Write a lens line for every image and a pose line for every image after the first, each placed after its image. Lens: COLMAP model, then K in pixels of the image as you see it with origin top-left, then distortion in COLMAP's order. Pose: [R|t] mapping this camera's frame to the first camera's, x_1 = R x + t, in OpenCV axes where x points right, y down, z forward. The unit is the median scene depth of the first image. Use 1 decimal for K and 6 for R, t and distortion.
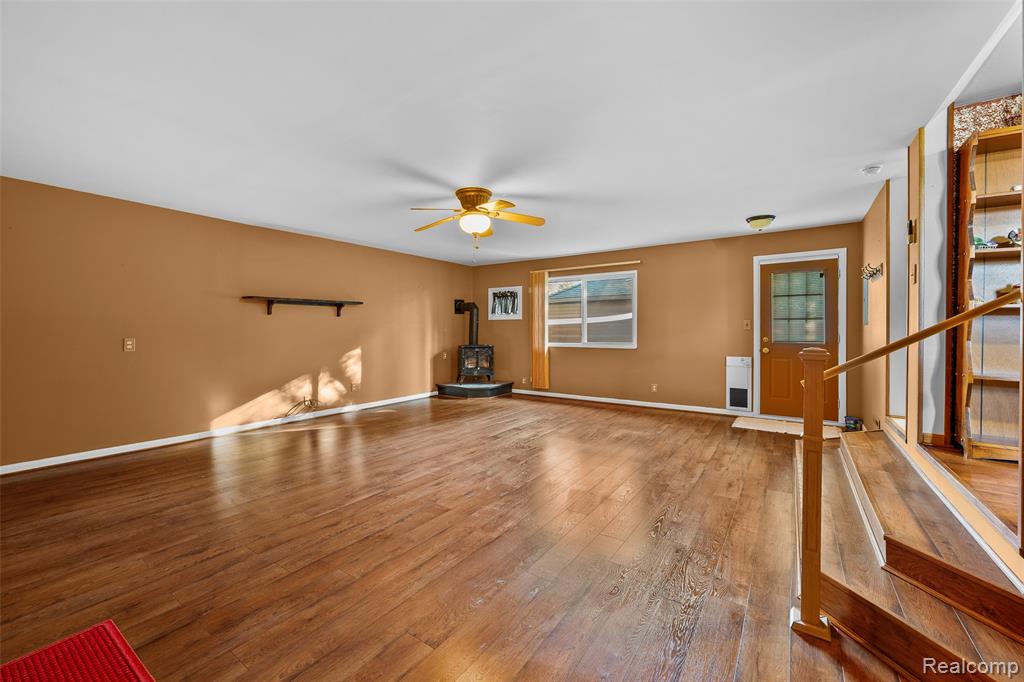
lens RADIAL K [[408.3, 0, 508.9], [0, 408.3, 332.1], [0, 0, 1]] dist [-0.003099, -0.000249]
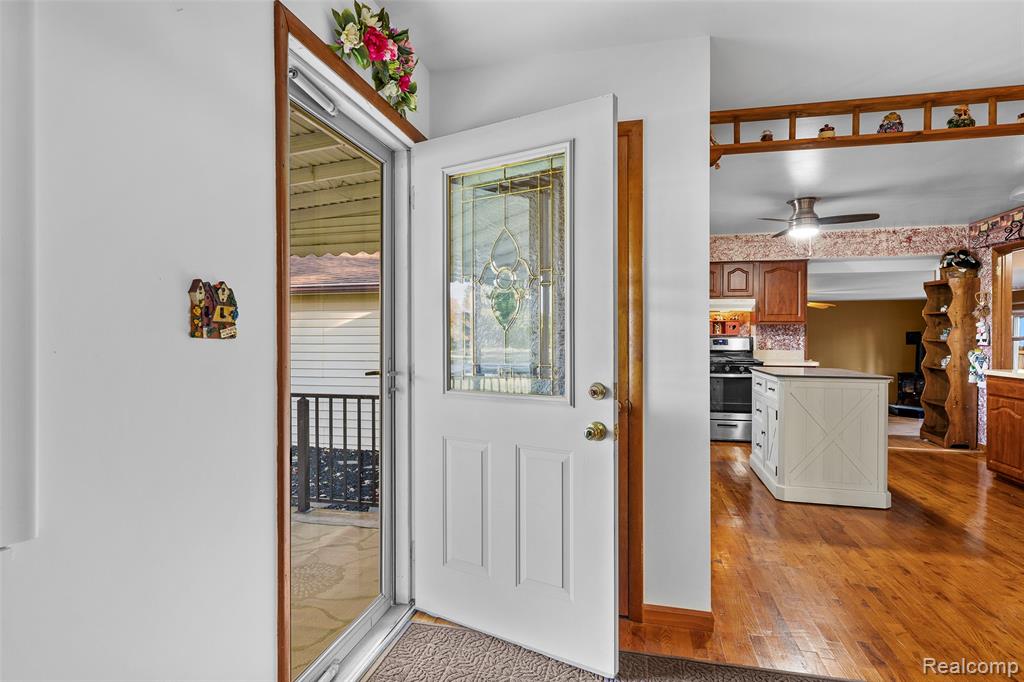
lens RADIAL K [[533.6, 0, 511.7], [0, 533.6, 337.0], [0, 0, 1]] dist [0.000806, -0.005133]
pose [[0.367945, 0.005197, -0.929833, 1.205562], [-0.002267, 0.999986, 0.004692, -0.100084], [0.929845, 0.000381, 0.367952, -0.821386]]
